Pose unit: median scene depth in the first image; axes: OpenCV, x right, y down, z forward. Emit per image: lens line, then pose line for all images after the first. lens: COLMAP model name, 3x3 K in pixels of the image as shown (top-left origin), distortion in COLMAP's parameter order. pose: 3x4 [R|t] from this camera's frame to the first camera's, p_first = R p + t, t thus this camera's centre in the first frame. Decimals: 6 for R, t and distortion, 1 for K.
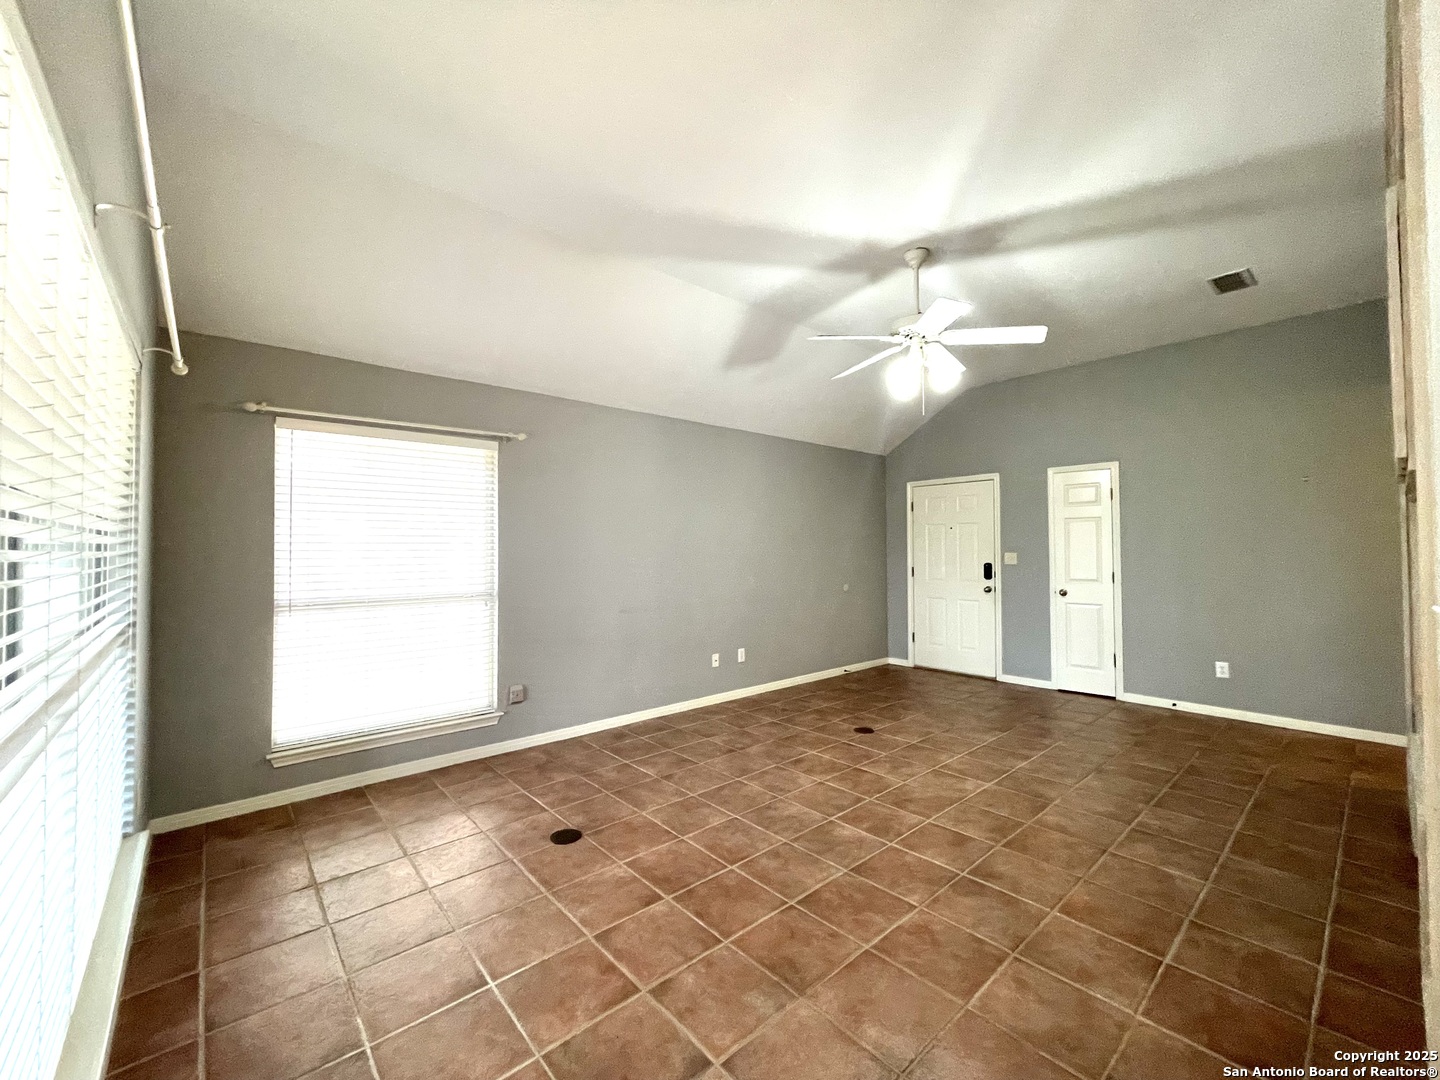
lens RADIAL K [[584.6, 0, 714.3], [0, 584.6, 533.9], [0, 0, 1]] dist [-0.005557, 0.001365]
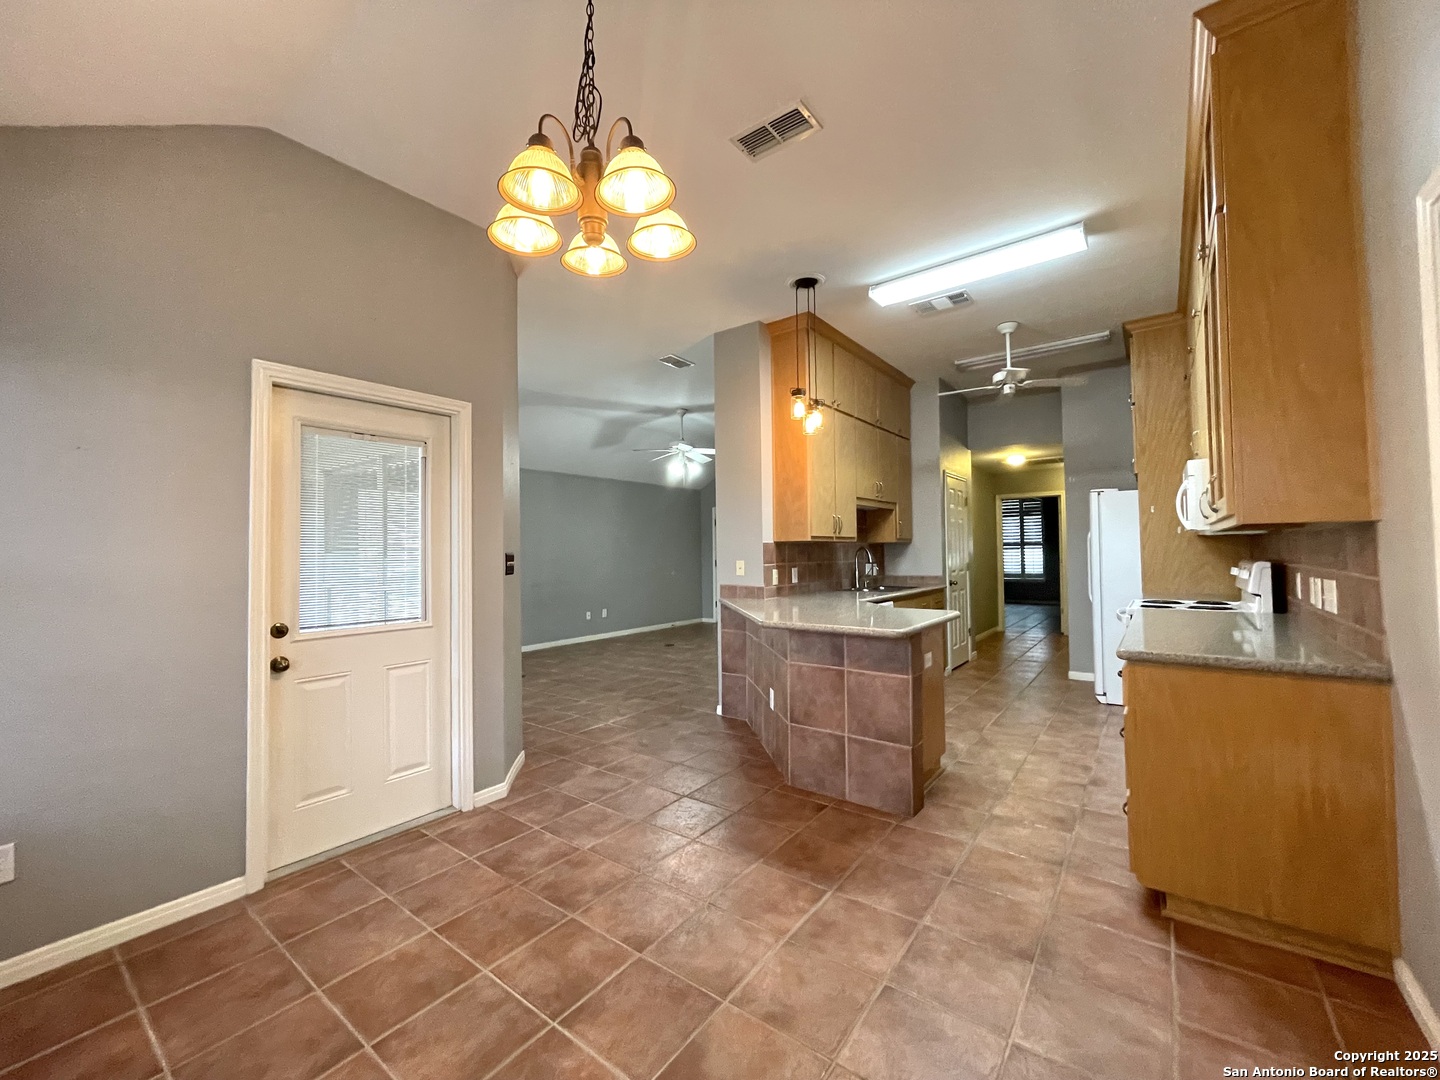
lens RADIAL K [[584.6, 0, 707.8], [0, 584.6, 537.1], [0, 0, 1]] dist [-0.005557, 0.001365]
pose [[0.980915, -0.005400, 0.194364, 0.018746], [0.005236, 0.999985, 0.001359, -0.012049], [-0.194368, -0.000316, 0.980929, -1.002251]]
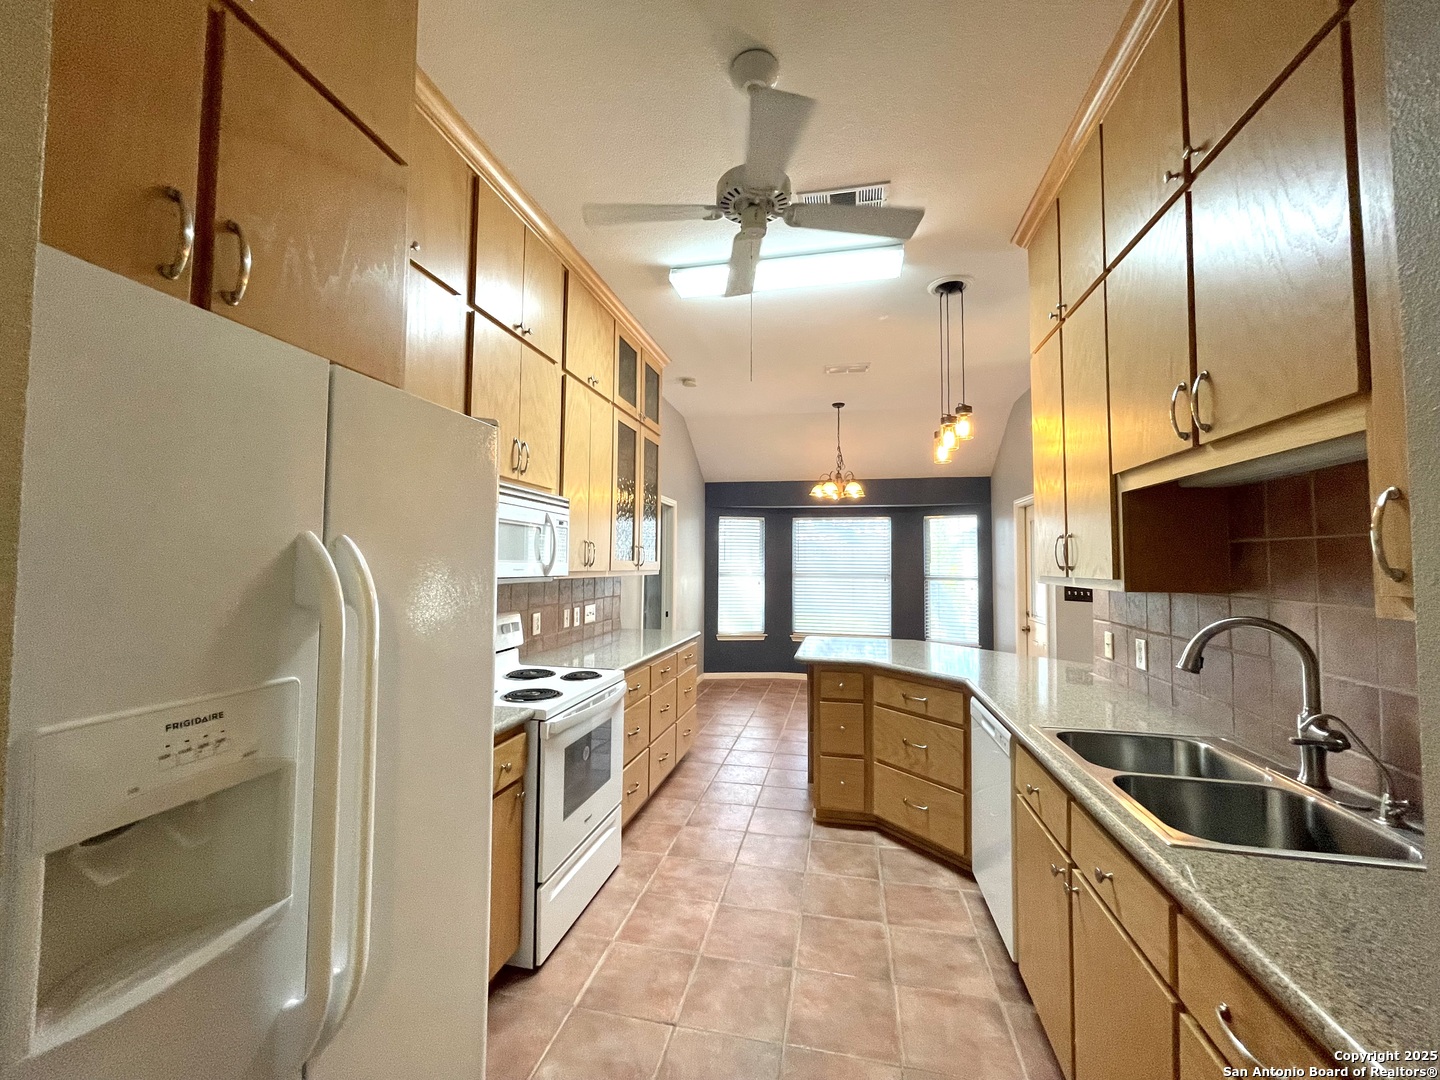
lens RADIAL K [[584.6, 0, 721.6], [0, 584.6, 537.2], [0, 0, 1]] dist [-0.005557, 0.001365]
pose [[-0.795042, -0.036932, -0.605429, 1.232663], [0.005105, 0.997702, -0.067565, -0.007774], [0.606533, -0.056808, -0.793026, 0.480496]]
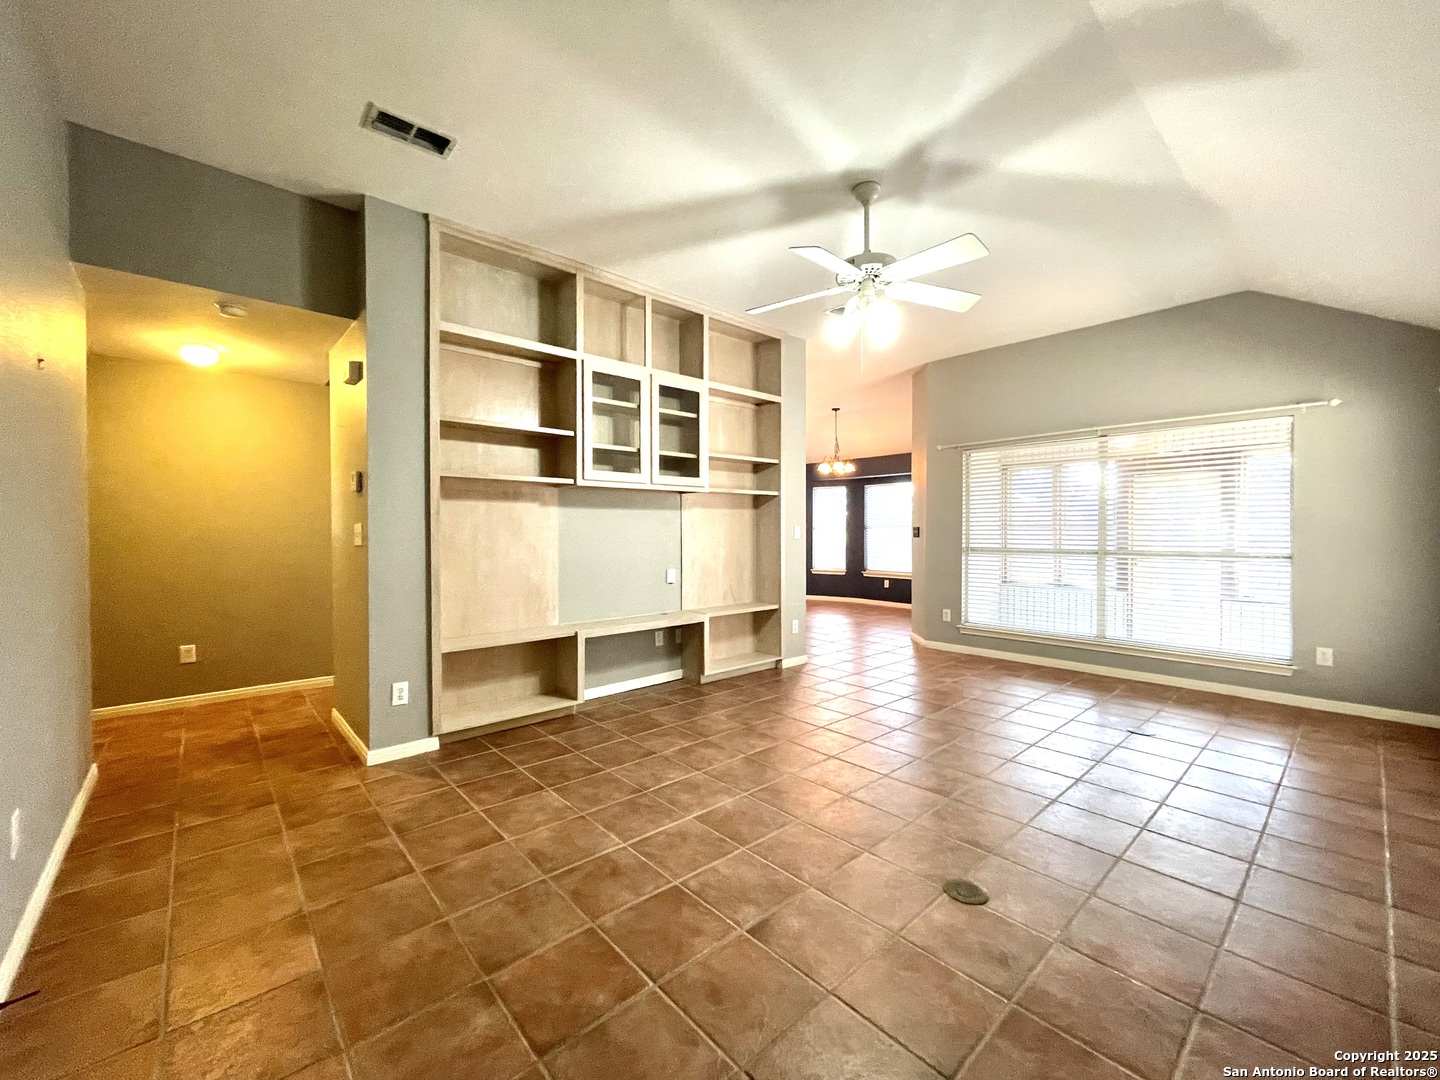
lens RADIAL K [[584.6, 0, 719.0], [0, 584.6, 534.3], [0, 0, 1]] dist [-0.005557, 0.001365]
pose [[-0.999794, 0.004101, -0.019867, 0.548192], [0.004506, 0.999783, -0.020353, 0.070064], [0.019779, -0.020438, -0.999595, 1.740722]]
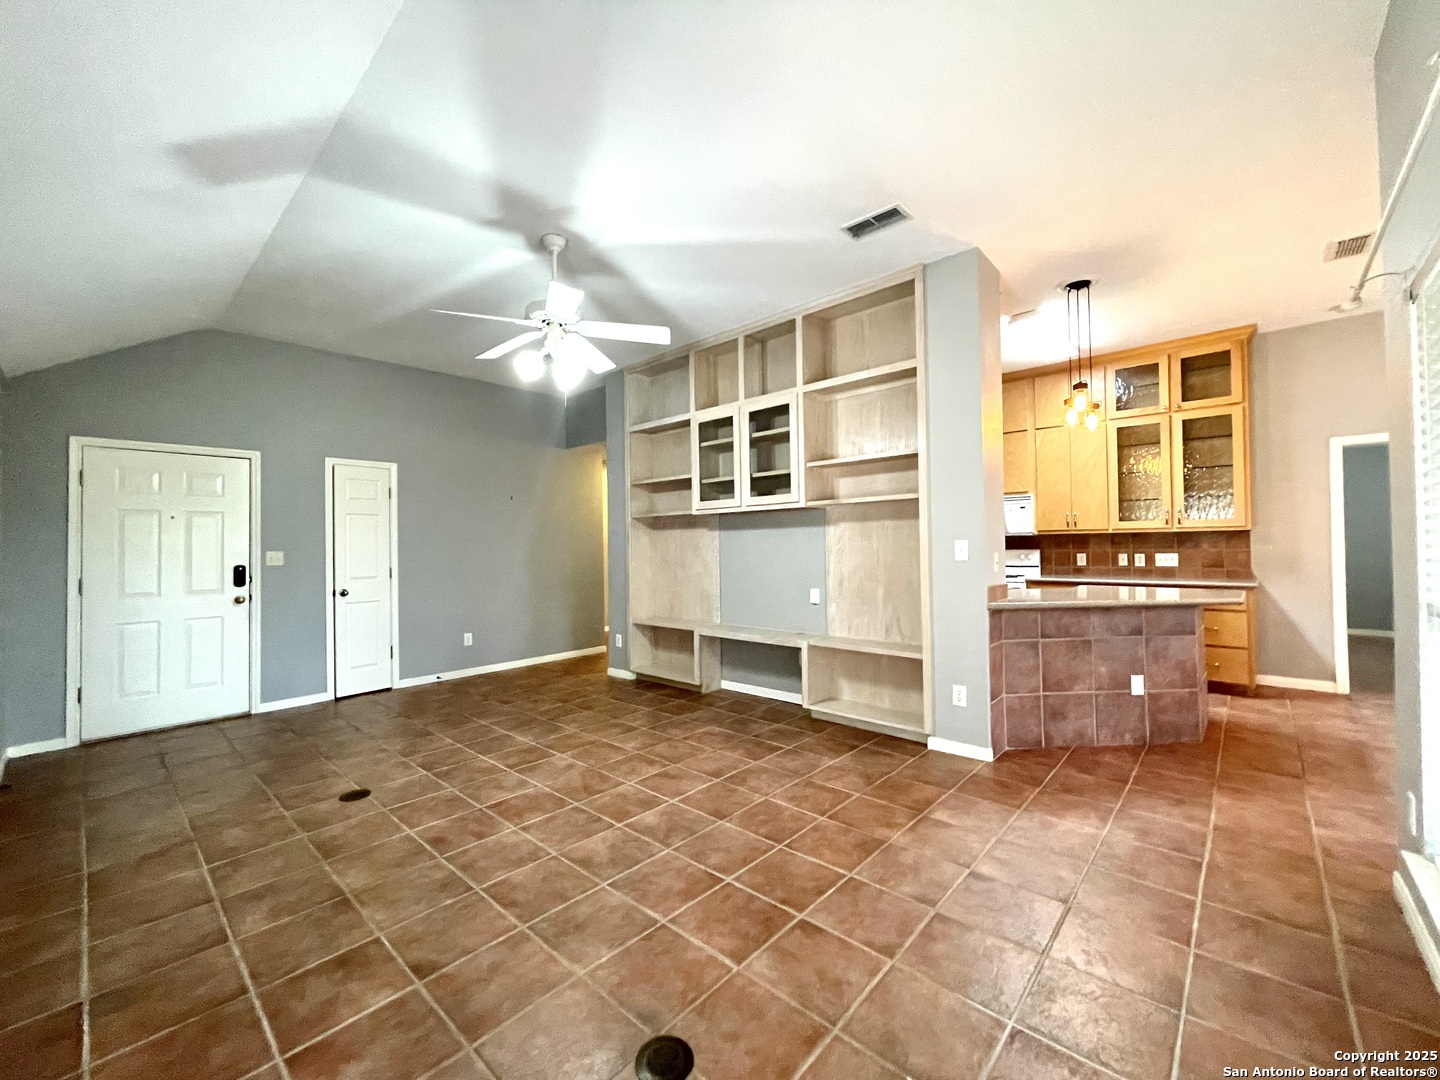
lens RADIAL K [[584.6, 0, 715.0], [0, 584.6, 532.4], [0, 0, 1]] dist [-0.005557, 0.001365]
pose [[-0.106263, 0.027610, 0.993955, -0.599801], [-0.009198, 0.999544, -0.028748, 0.037759], [-0.994296, -0.012198, -0.105961, 0.760569]]
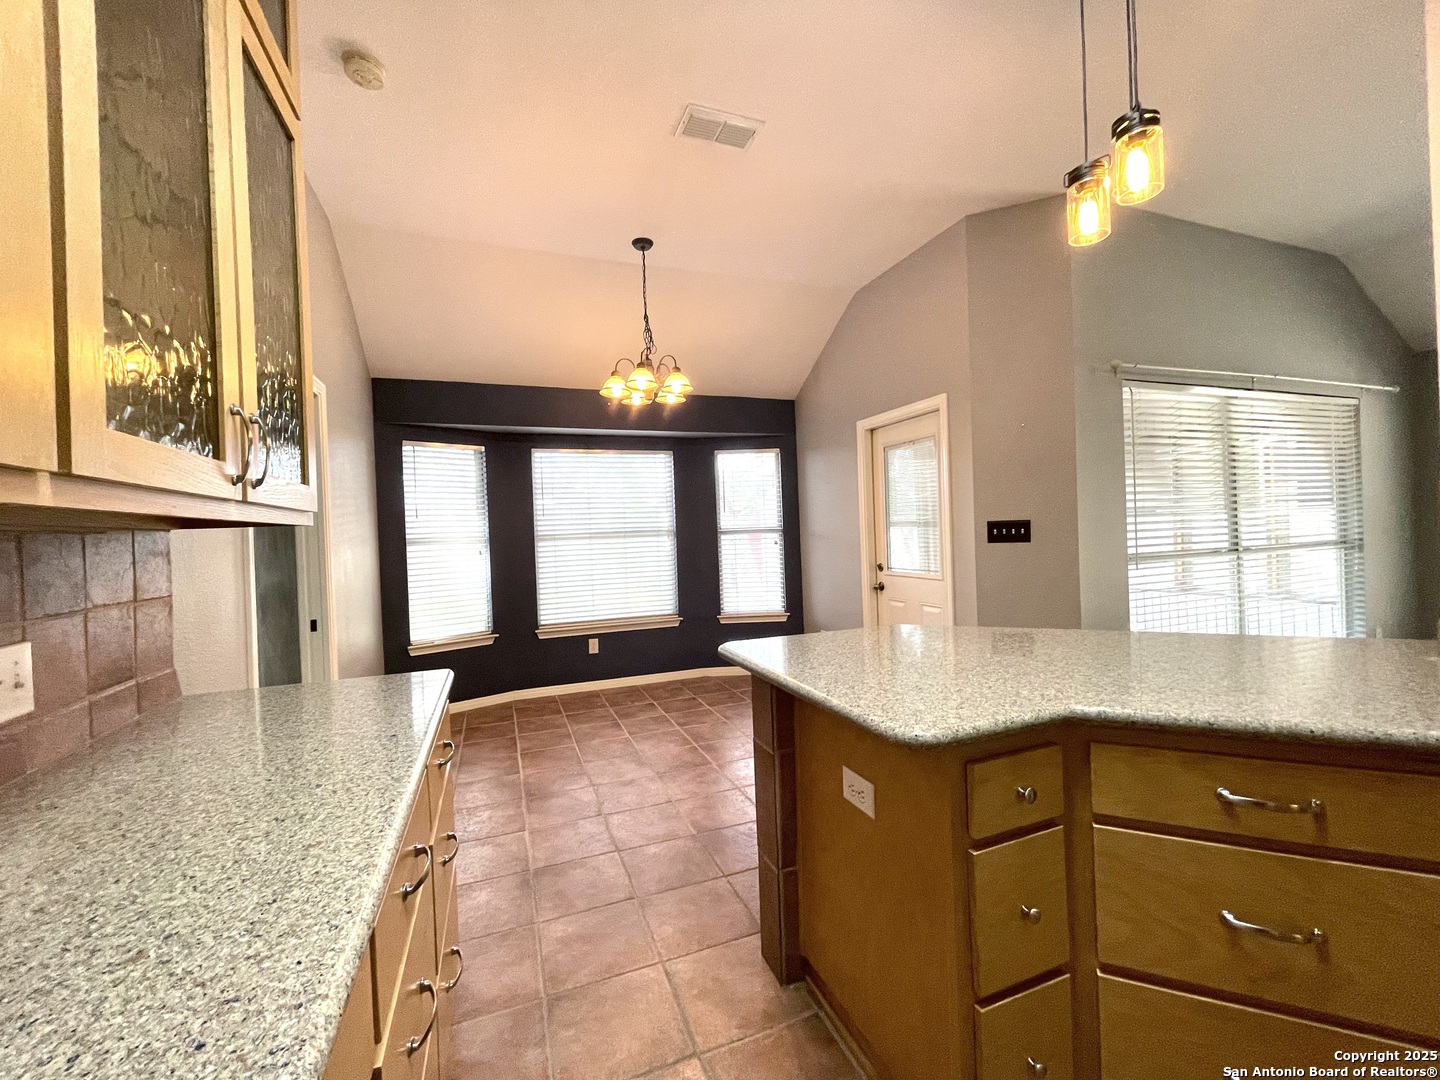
lens RADIAL K [[584.6, 0, 718.2], [0, 584.6, 538.7], [0, 0, 1]] dist [-0.005557, 0.001365]
pose [[-0.344840, 0.022635, -0.938388, 0.892941], [0.061461, 0.998108, 0.001490, 0.012884], [0.936647, -0.057161, -0.345579, -0.147807]]
